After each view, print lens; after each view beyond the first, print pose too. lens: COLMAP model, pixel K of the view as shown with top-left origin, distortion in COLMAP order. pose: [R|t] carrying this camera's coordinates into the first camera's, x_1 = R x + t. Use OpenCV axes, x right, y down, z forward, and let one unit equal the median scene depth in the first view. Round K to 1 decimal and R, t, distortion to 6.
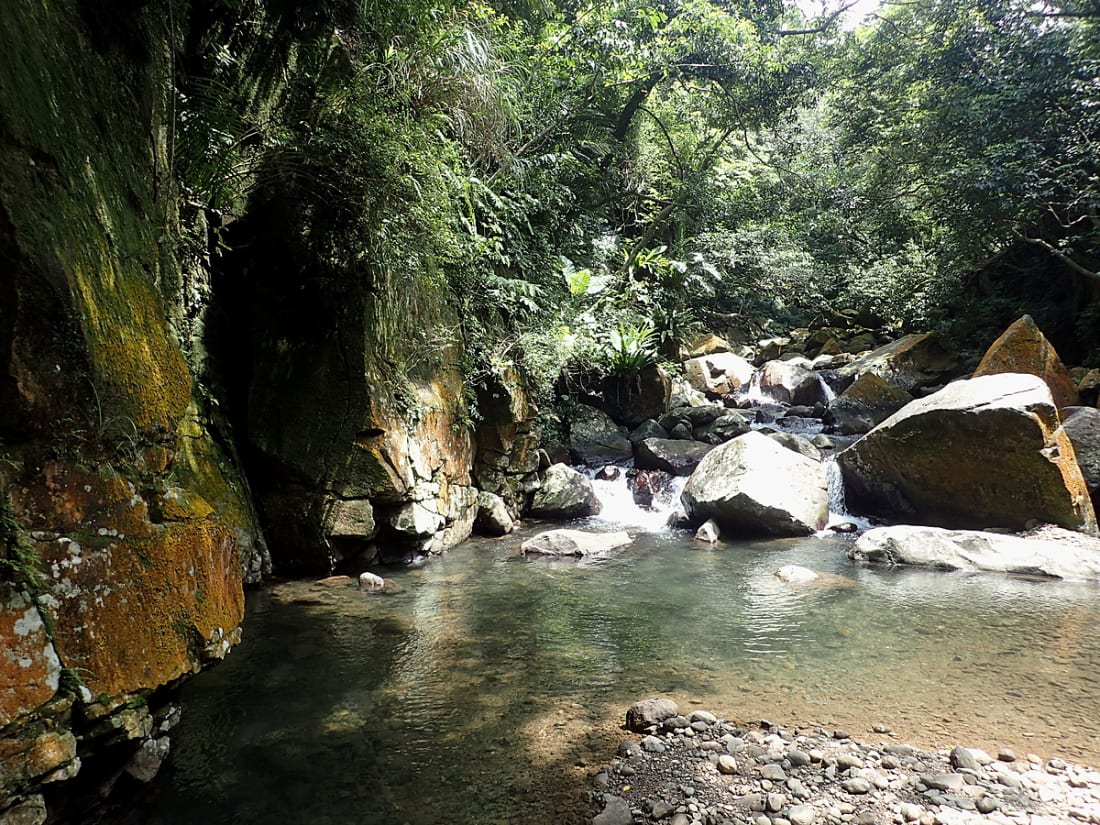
lens RADIAL K [[809.4, 0, 558.7], [0, 809.4, 412.3], [0, 0, 1]] dist [-0.008991, 0.000445]
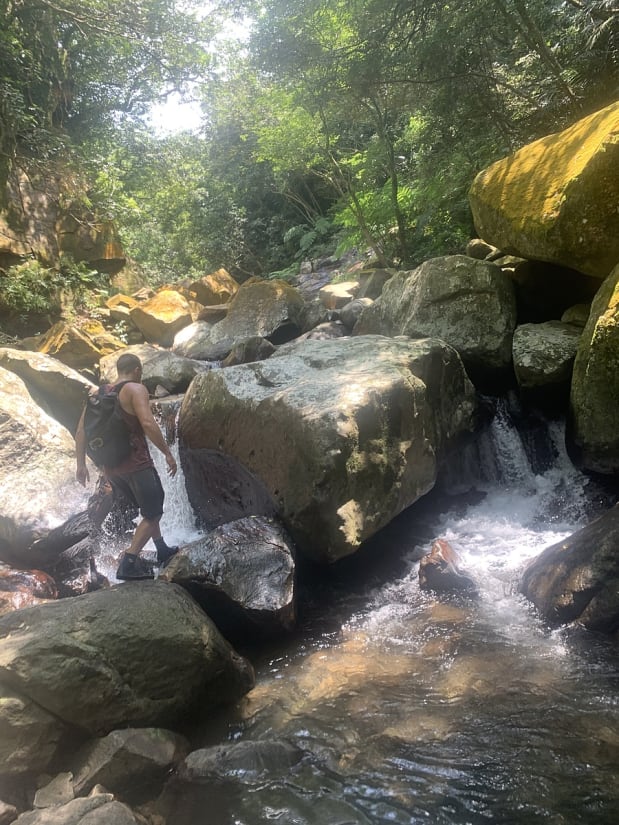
lens RADIAL K [[622.5, 0, 312.4], [0, 622.5, 407.5], [0, 0, 1]] dist [0.049777, -0.044356]
pose [[0.828240, -0.176558, 0.531833, -0.671264], [0.178928, 0.982710, 0.047590, 0.353357], [-0.531040, 0.055744, 0.845511, -1.494825]]
